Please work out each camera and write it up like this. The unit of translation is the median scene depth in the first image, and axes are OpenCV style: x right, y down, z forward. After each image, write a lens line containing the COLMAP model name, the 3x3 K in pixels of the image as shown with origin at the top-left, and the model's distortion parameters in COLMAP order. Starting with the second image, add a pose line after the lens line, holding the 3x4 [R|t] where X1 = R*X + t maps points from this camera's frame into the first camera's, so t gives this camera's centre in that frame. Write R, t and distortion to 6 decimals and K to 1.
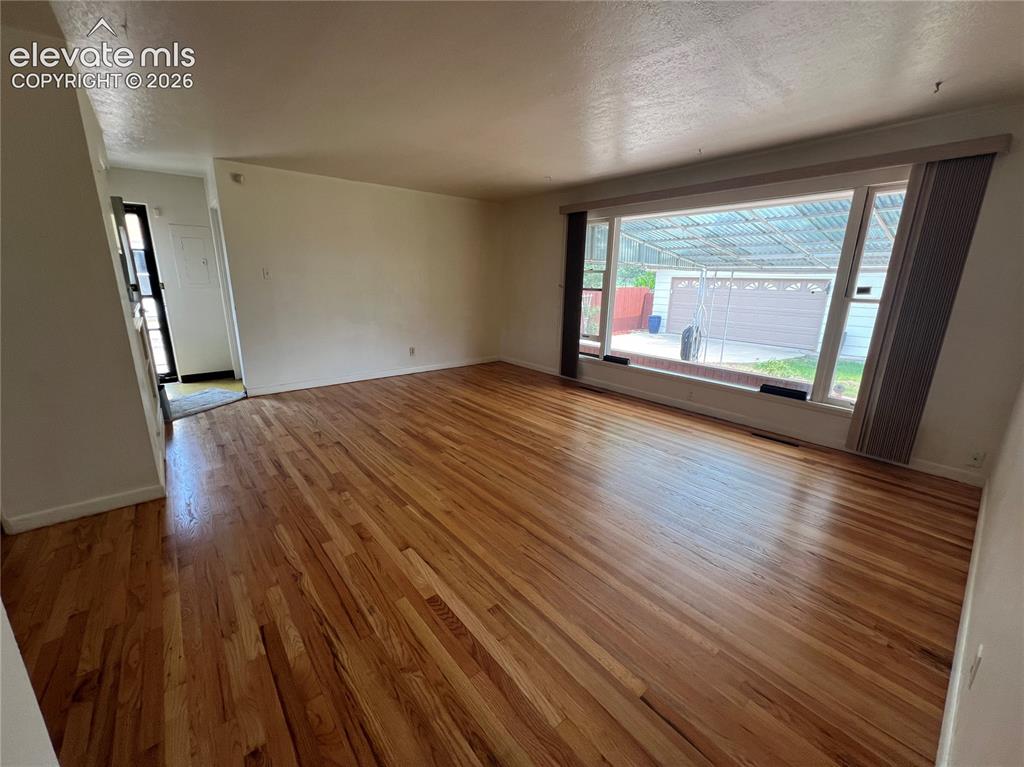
lens RADIAL K [[411.0, 0, 505.6], [0, 411.0, 380.6], [0, 0, 1]] dist [0.002368, -0.000296]
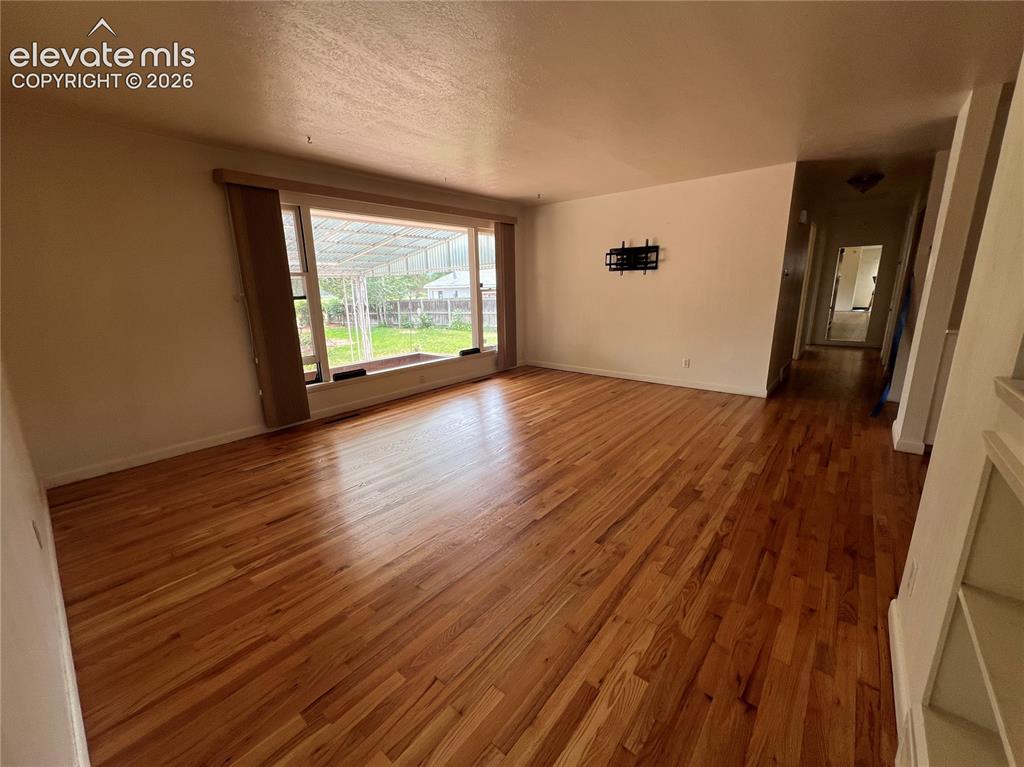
lens RADIAL K [[411.0, 0, 509.4], [0, 411.0, 382.4], [0, 0, 1]] dist [0.002368, -0.000296]
pose [[-0.187350, -0.239011, 0.952772, -0.760457], [0.257970, 0.923929, 0.282502, -0.233752], [-0.947814, 0.298713, -0.111441, 0.933297]]
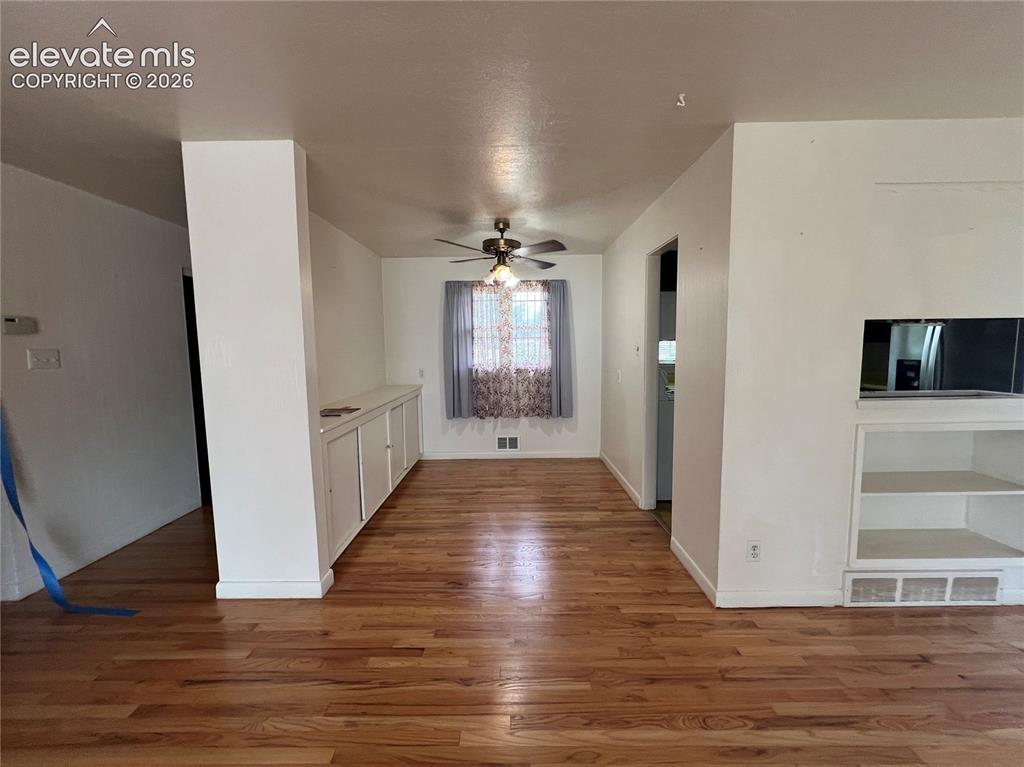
lens RADIAL K [[411.0, 0, 510.9], [0, 411.0, 384.9], [0, 0, 1]] dist [0.002368, -0.000296]
pose [[-0.635263, 0.064539, -0.769595, 0.037301], [-0.188062, 0.953578, 0.235204, -0.169197], [0.749049, 0.294148, -0.593636, 0.646479]]
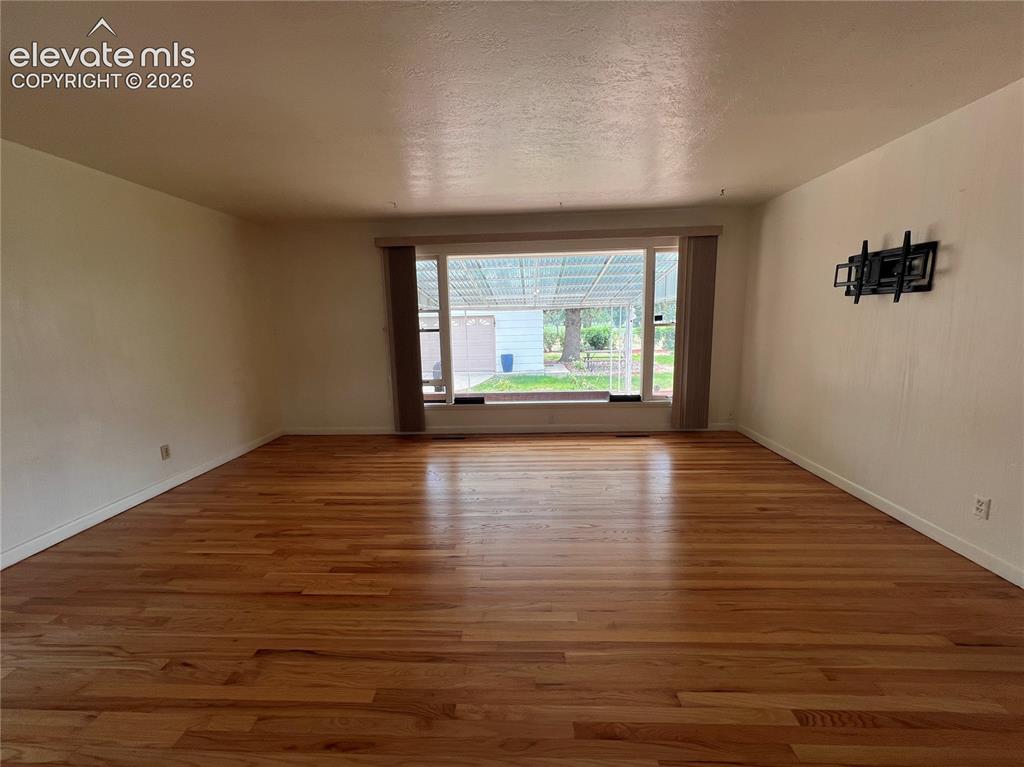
lens RADIAL K [[411.1, 0, 509.4], [0, 411.1, 384.1], [0, 0, 1]] dist [-0.001402, 0.000256]
pose [[0.668137, -0.150945, 0.728566, -0.431716], [0.215392, 0.976516, 0.004788, -0.087521], [-0.712179, 0.153728, 0.684959, 0.325269]]
